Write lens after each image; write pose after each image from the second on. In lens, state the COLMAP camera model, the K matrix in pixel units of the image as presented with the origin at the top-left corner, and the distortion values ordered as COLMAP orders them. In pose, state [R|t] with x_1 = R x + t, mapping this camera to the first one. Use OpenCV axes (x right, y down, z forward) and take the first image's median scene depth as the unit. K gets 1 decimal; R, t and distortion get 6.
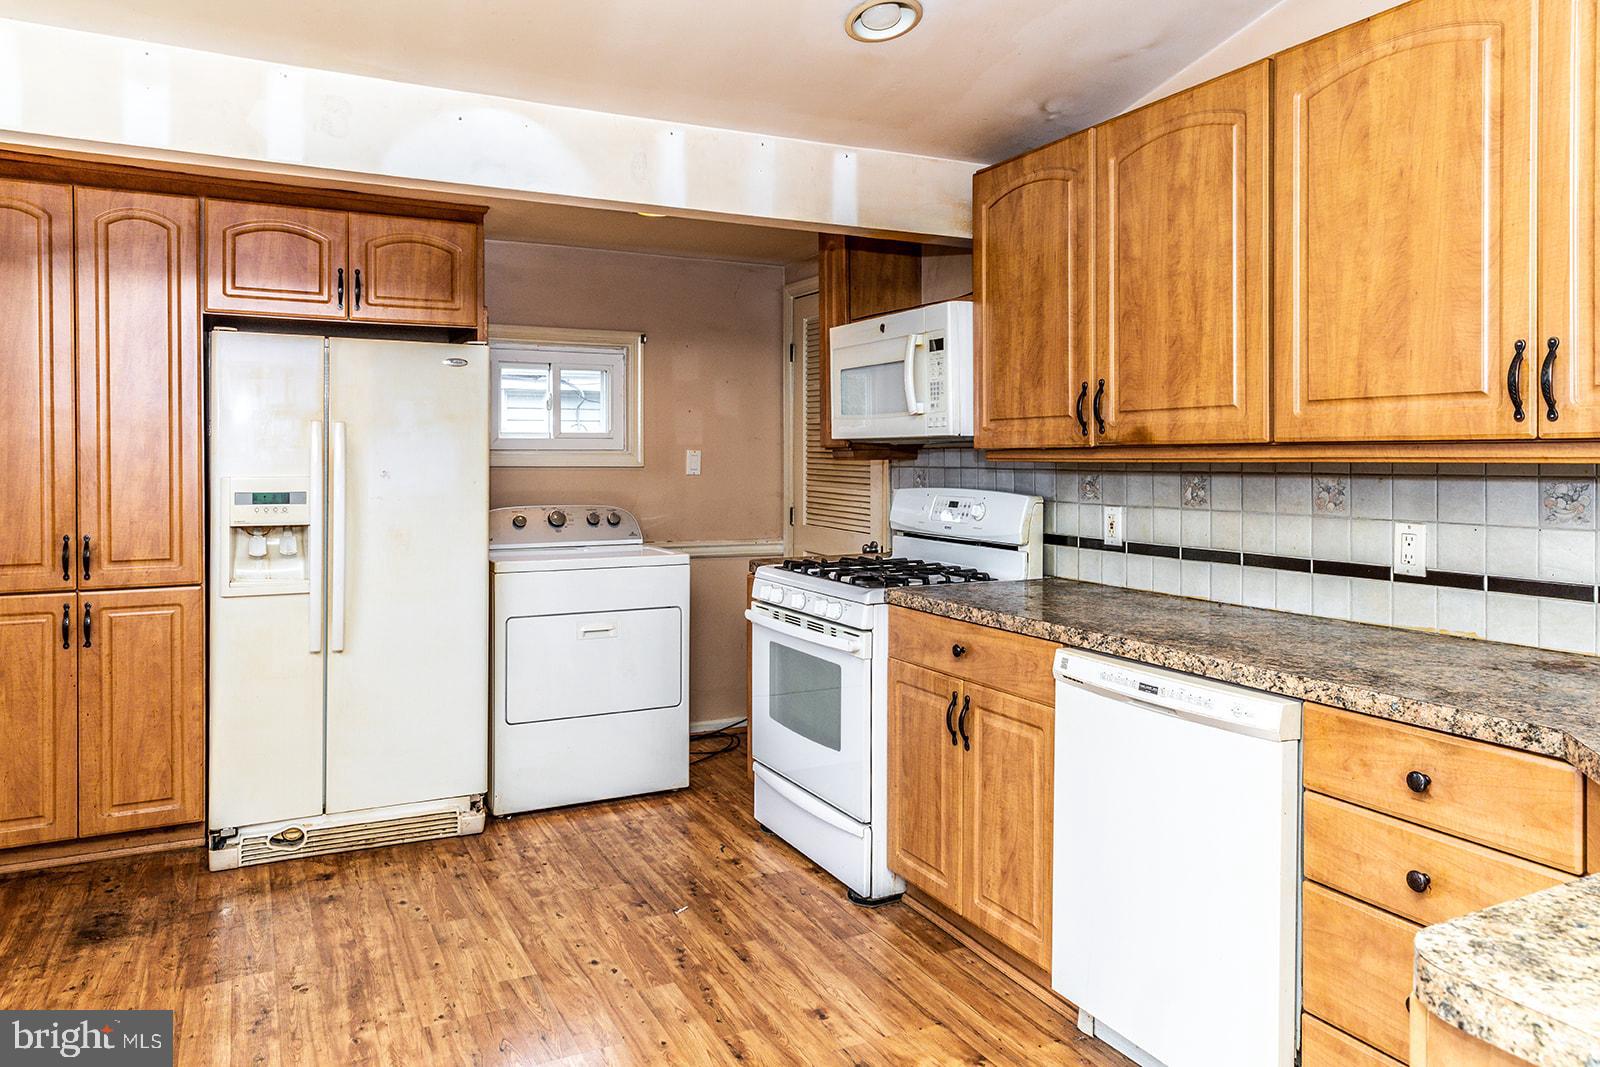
lens RADIAL K [[1074.5, 0, 794.5], [0, 1074.5, 464.1], [0, 0, 1]] dist [0.008340, -0.004105]
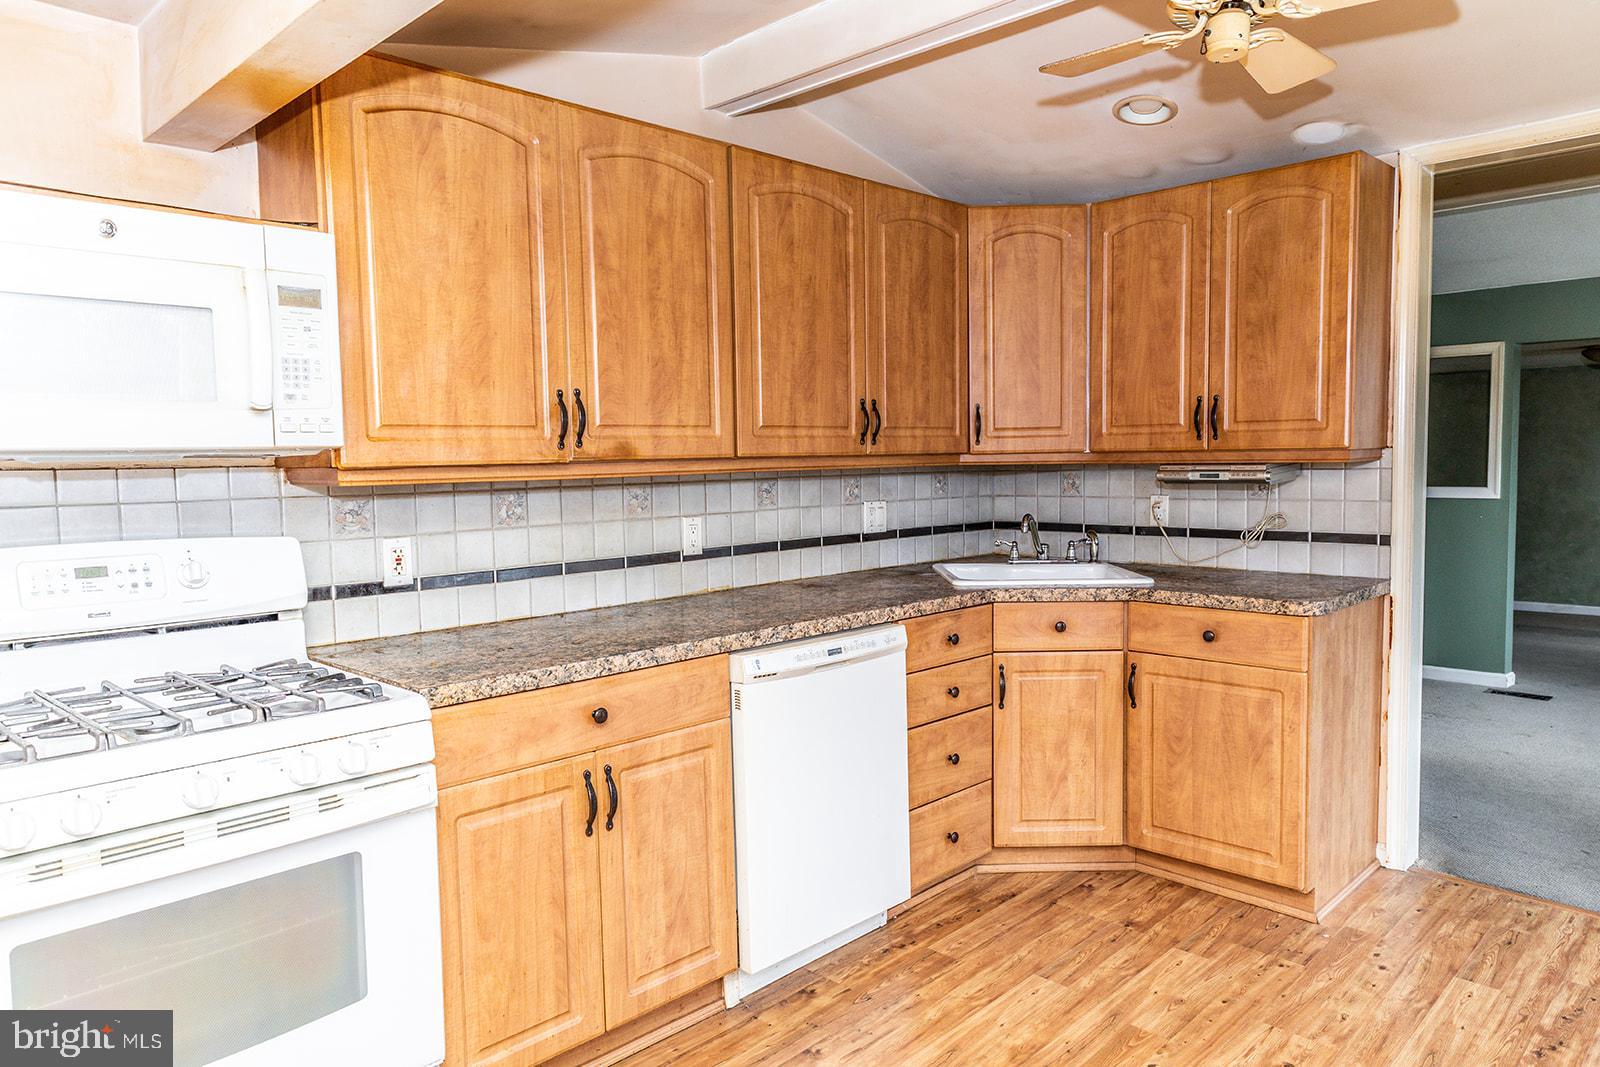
lens RADIAL K [[1051.6, 0, 796.6], [0, 1051.6, 541.2], [0, 0, 1]] dist [0.007920, -0.000782]
pose [[-0.309070, -0.069365, 0.948506, -0.660848], [0.026026, 0.996346, 0.081344, -0.017682], [-0.950683, 0.049827, -0.306136, 1.143866]]
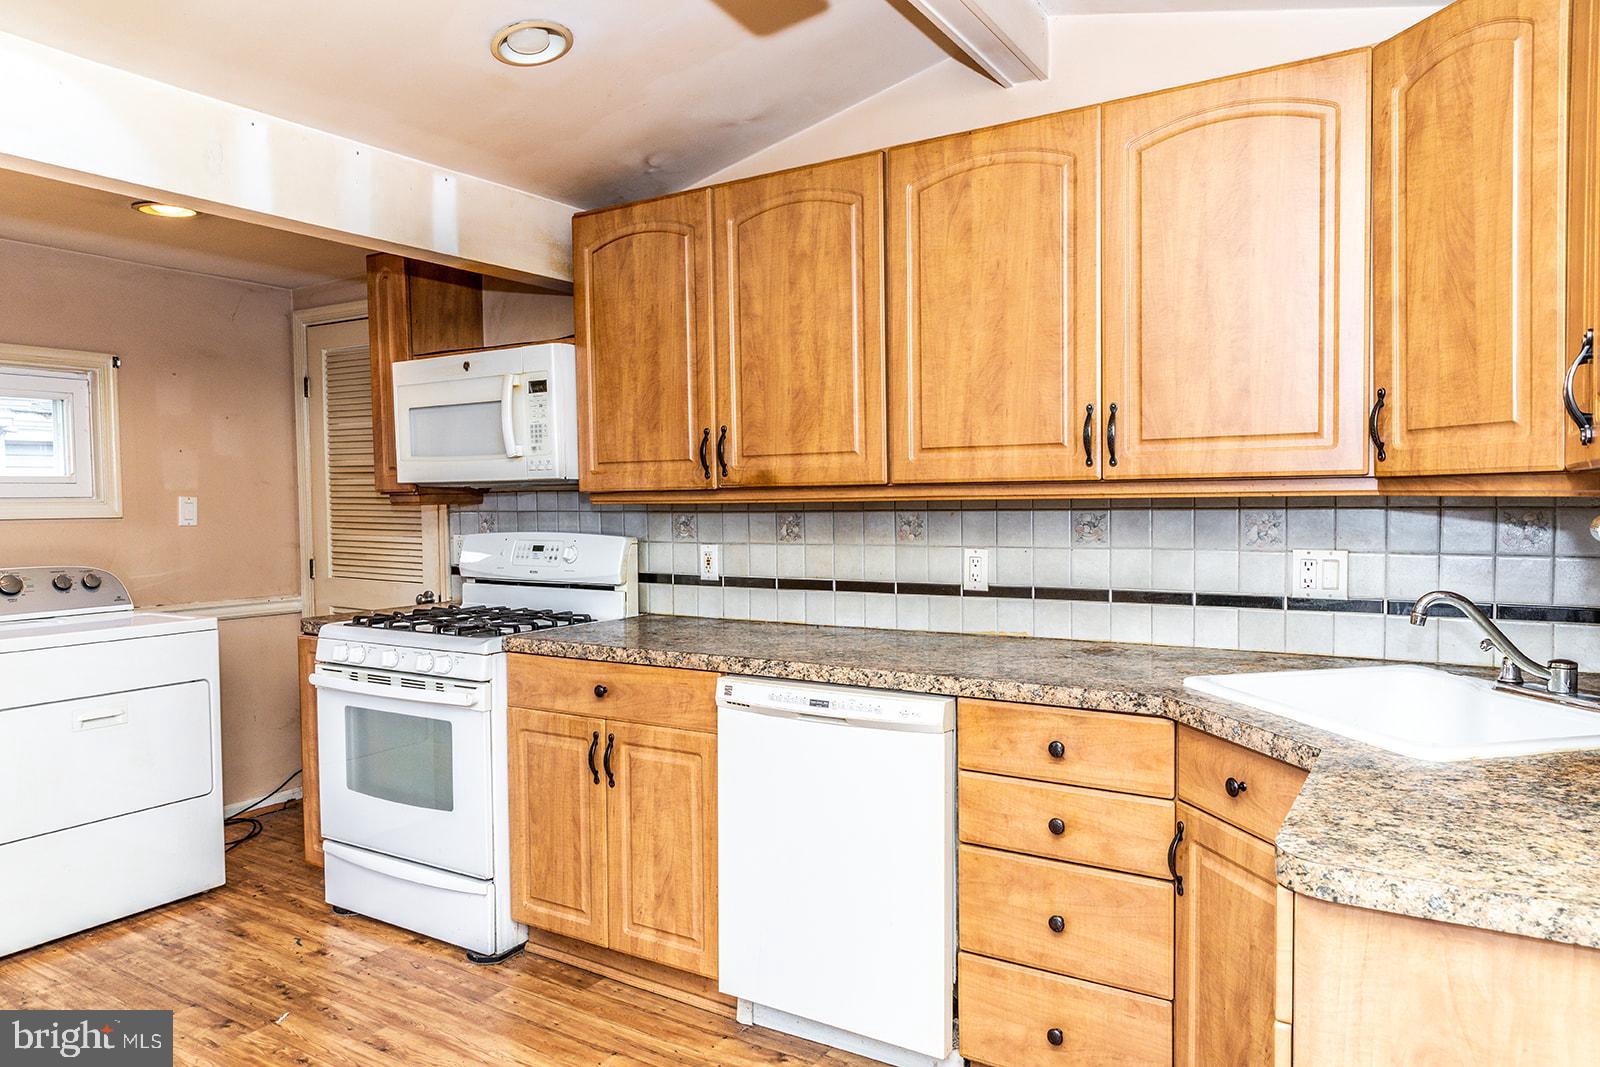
lens RADIAL K [[1051.6, 0, 796.6], [0, 1051.6, 541.2], [0, 0, 1]] dist [0.007920, -0.000782]
pose [[0.858886, -0.032430, 0.511139, -0.200051], [0.015980, 0.999204, 0.036544, -0.001074], [-0.511918, -0.023219, 0.858721, 0.058934]]
